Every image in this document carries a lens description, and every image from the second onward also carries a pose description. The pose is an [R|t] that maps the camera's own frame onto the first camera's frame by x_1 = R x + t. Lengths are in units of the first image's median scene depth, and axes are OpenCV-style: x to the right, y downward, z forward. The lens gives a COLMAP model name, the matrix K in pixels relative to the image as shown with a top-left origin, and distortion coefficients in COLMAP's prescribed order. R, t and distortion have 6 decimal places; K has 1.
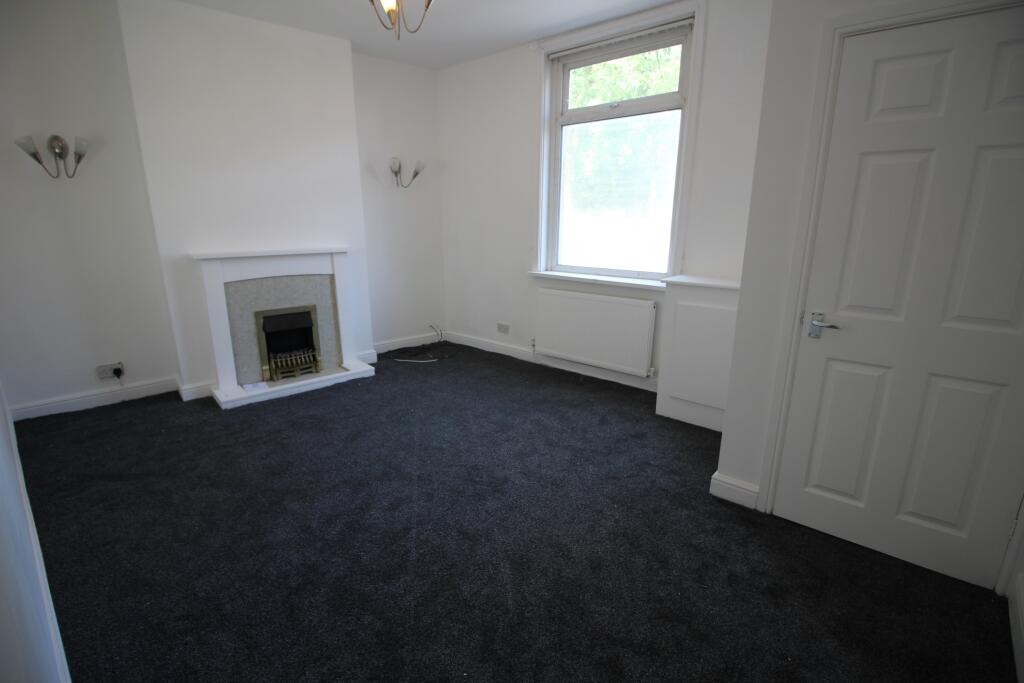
lens RADIAL K [[473.3, 0, 503.4], [0, 473.3, 340.7], [0, 0, 1]] dist [-0.020134, -0.000649]
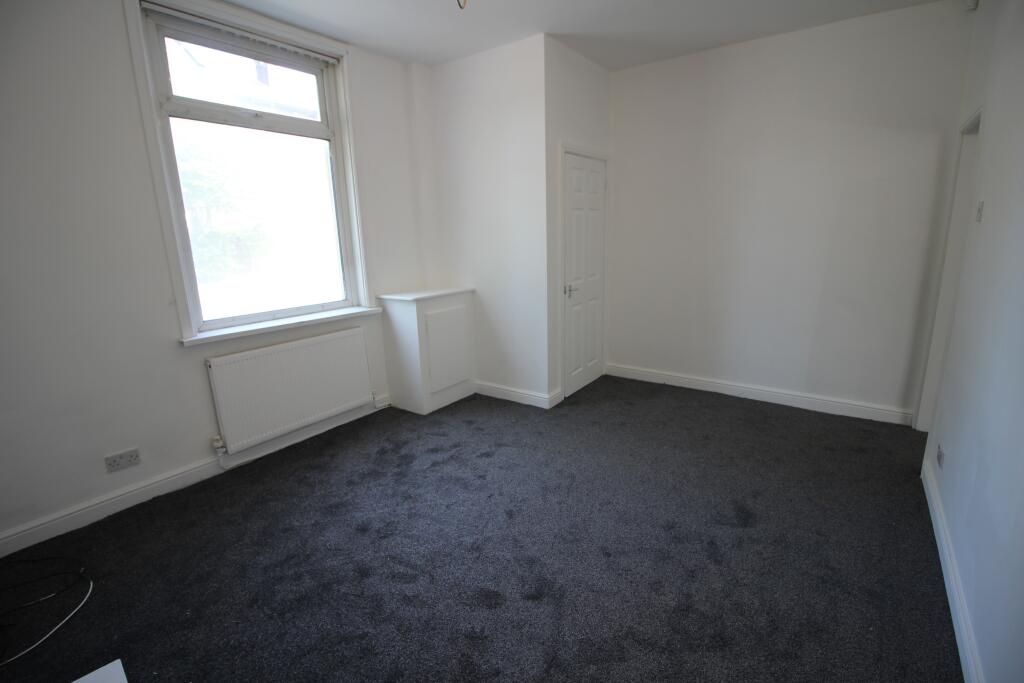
lens RADIAL K [[473.3, 0, 503.4], [0, 473.3, 340.7], [0, 0, 1]] dist [-0.020134, -0.000649]
pose [[-0.102704, -0.213695, 0.971487, -0.727555], [0.280342, 0.930843, 0.234392, -0.214287], [-0.954390, 0.296421, -0.035693, 0.777502]]
